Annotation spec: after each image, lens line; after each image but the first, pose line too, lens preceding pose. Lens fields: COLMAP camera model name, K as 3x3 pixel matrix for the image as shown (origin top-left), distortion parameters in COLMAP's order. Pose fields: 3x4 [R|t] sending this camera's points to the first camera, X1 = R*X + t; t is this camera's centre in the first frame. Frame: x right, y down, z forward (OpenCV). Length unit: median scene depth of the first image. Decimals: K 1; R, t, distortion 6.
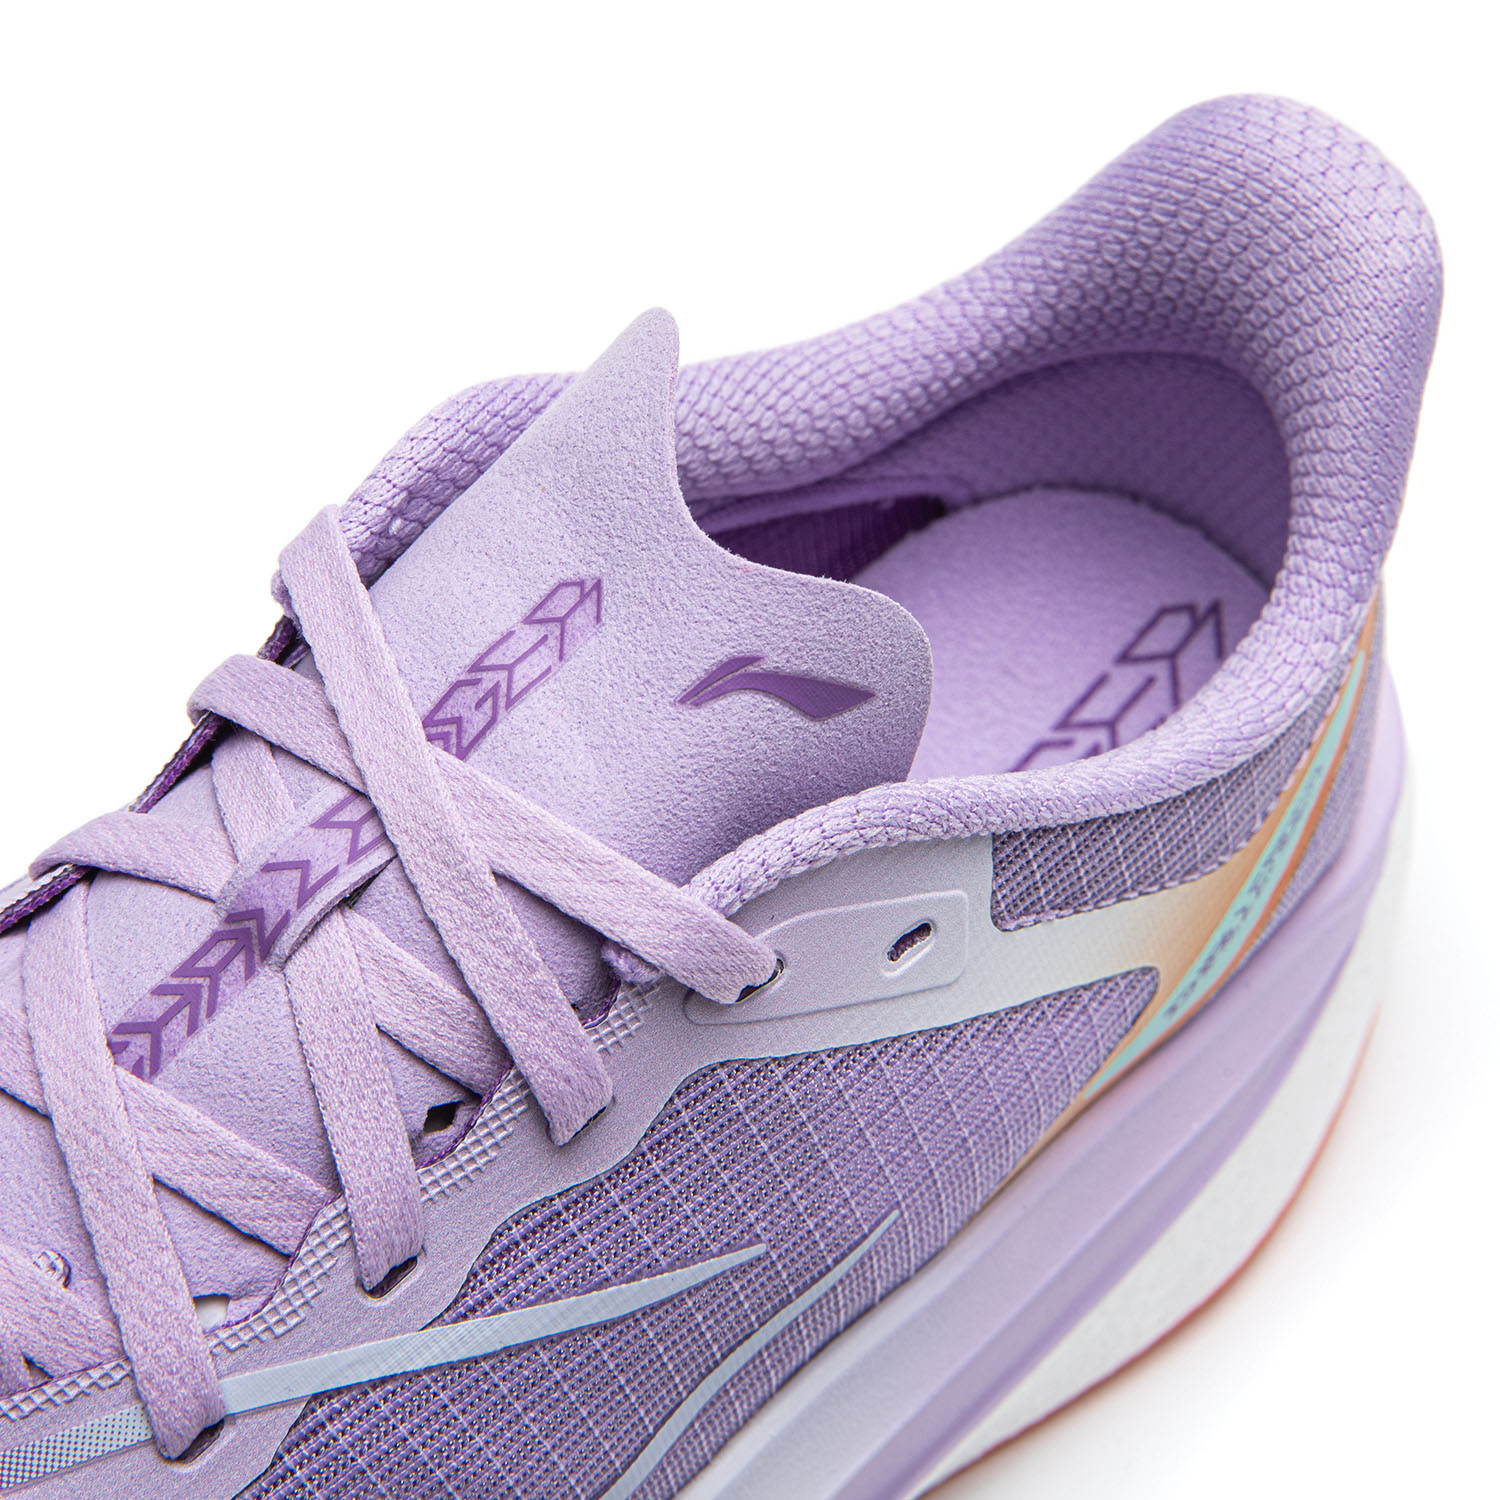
lens RADIAL K [[3454.4, 0, 750.0], [0, 3454.4, 750.0], [0, 0, 1]] dist [-0.055849, 0.110550]
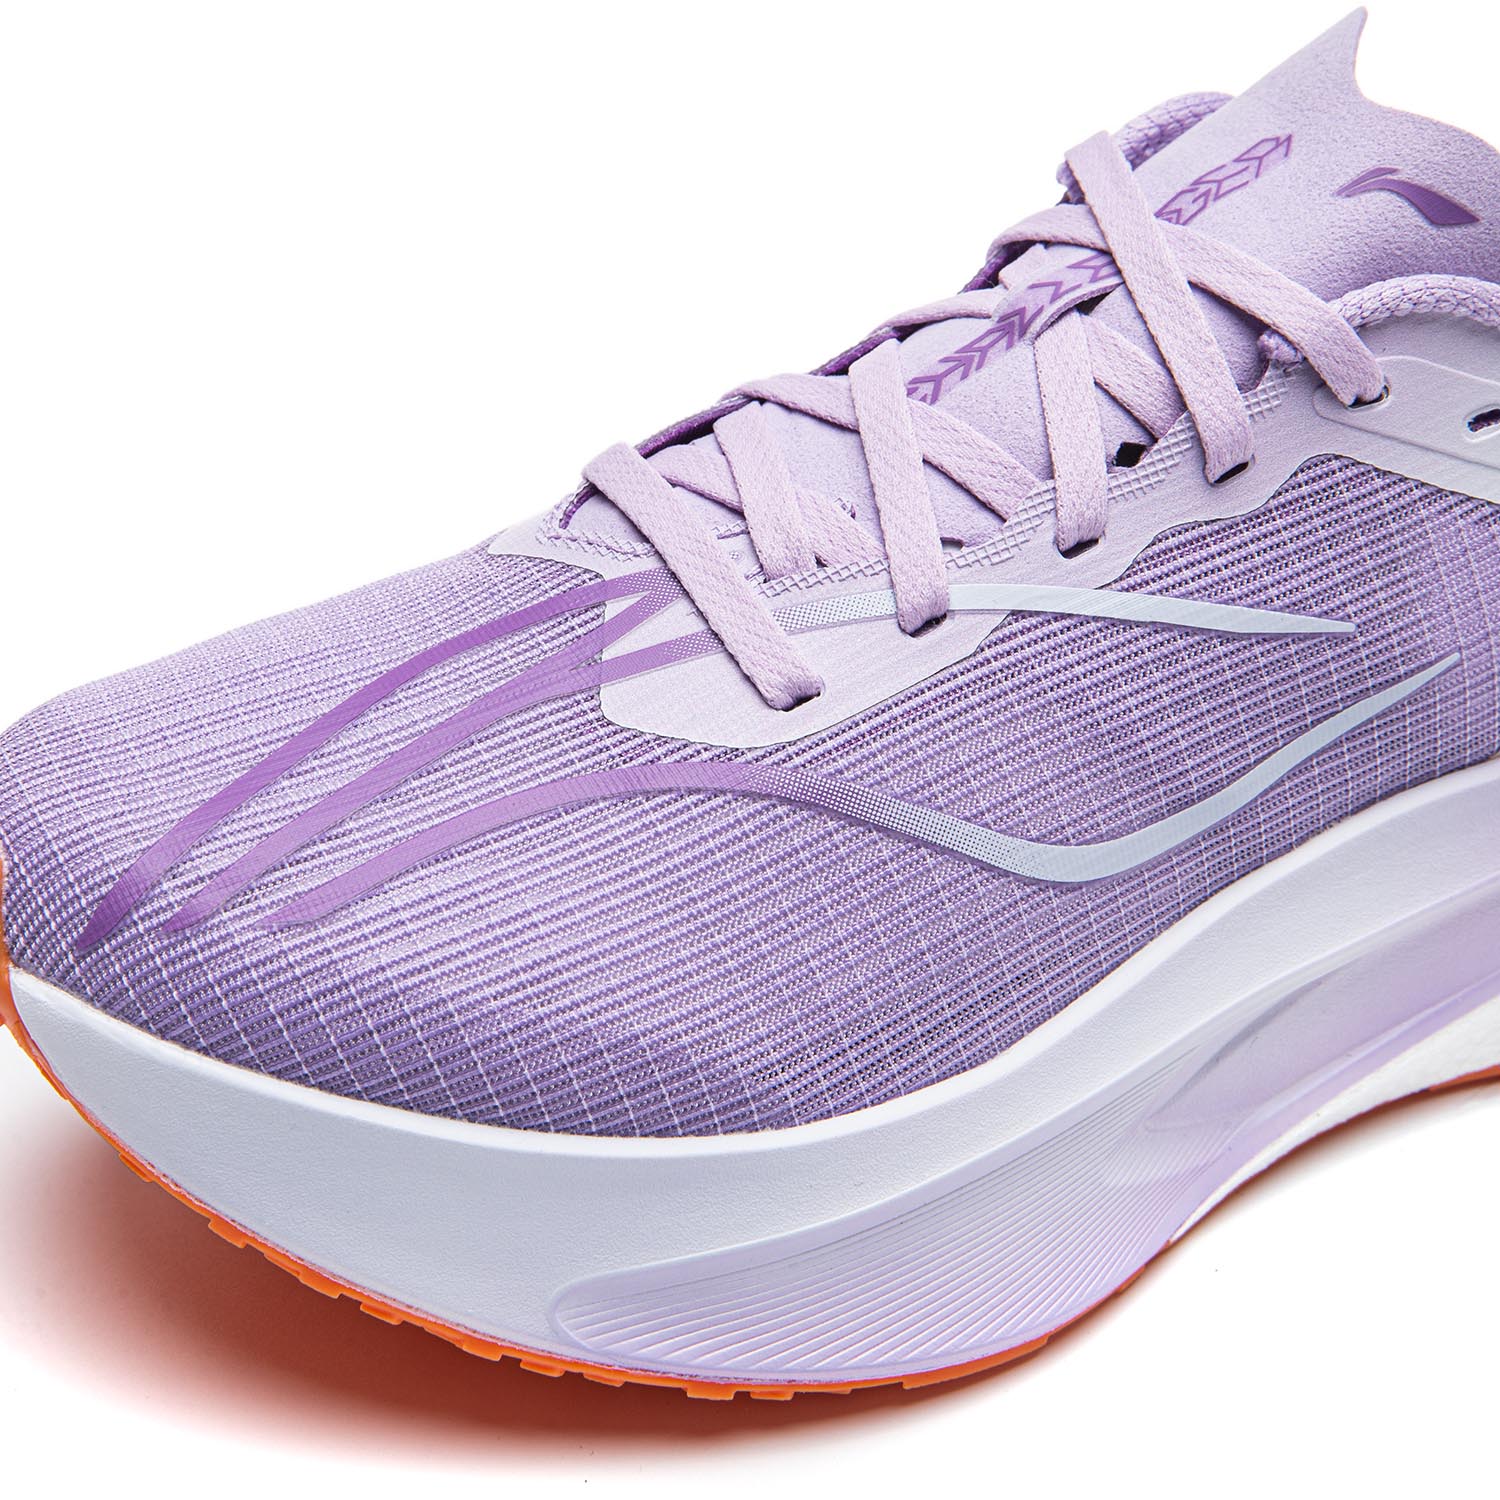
lens RADIAL K [[3532.1, 0, 781.3], [0, 3532.1, 749.6], [0, 0, 1]] dist [-0.062883, 1.332712]
pose [[0.970021, 0.102641, -0.220283, 0.101953], [-0.162293, 0.948281, -0.272808, 0.637730], [0.180888, 0.300380, 0.936510, -0.332543]]
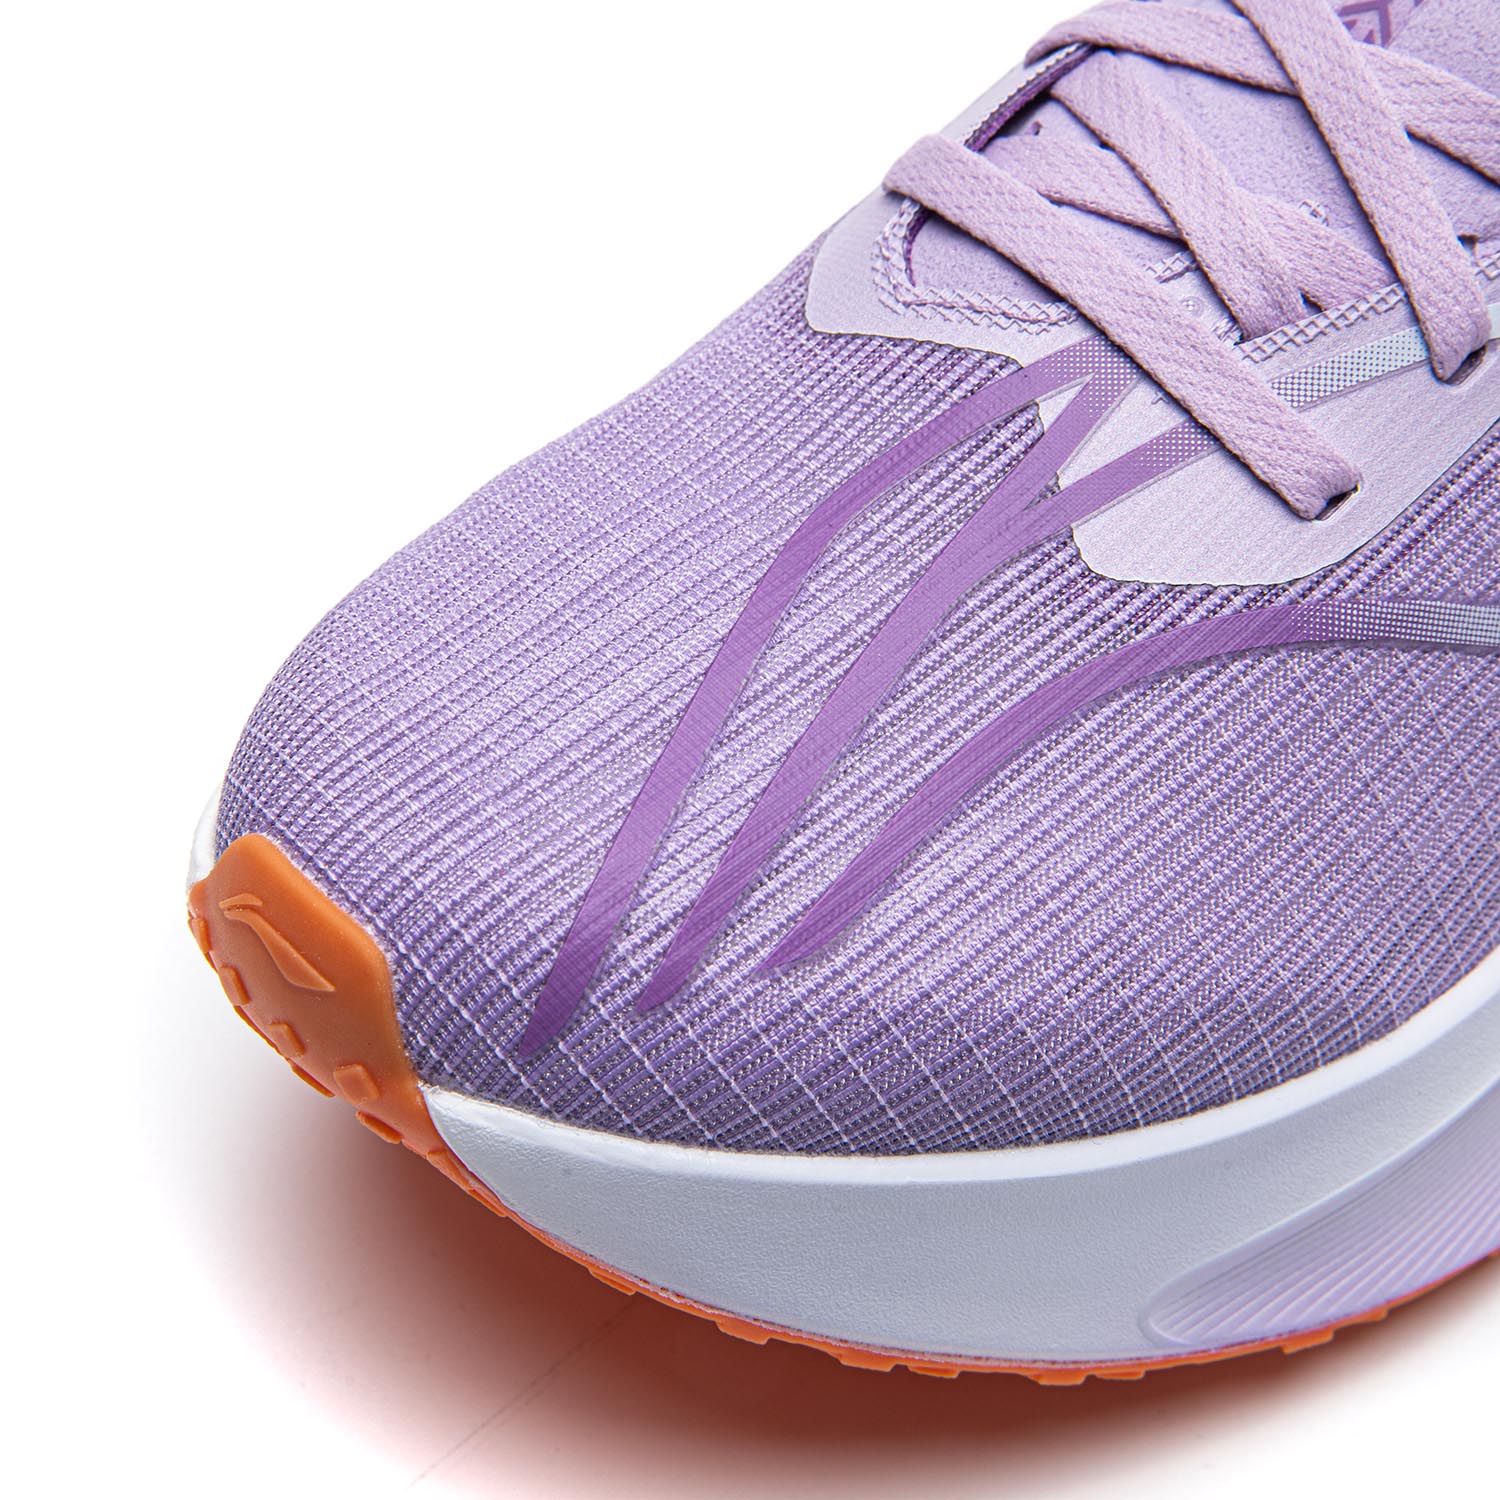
lens RADIAL K [[3454.4, 0, 750.0], [0, 3454.4, 750.0], [0, 0, 1]] dist [-0.055849, 0.110550]
pose [[0.999048, -0.043459, -0.003770, -0.374694], [0.043457, 0.999055, -0.000756, 0.305012], [0.003800, 0.000591, 0.999993, -0.064111]]
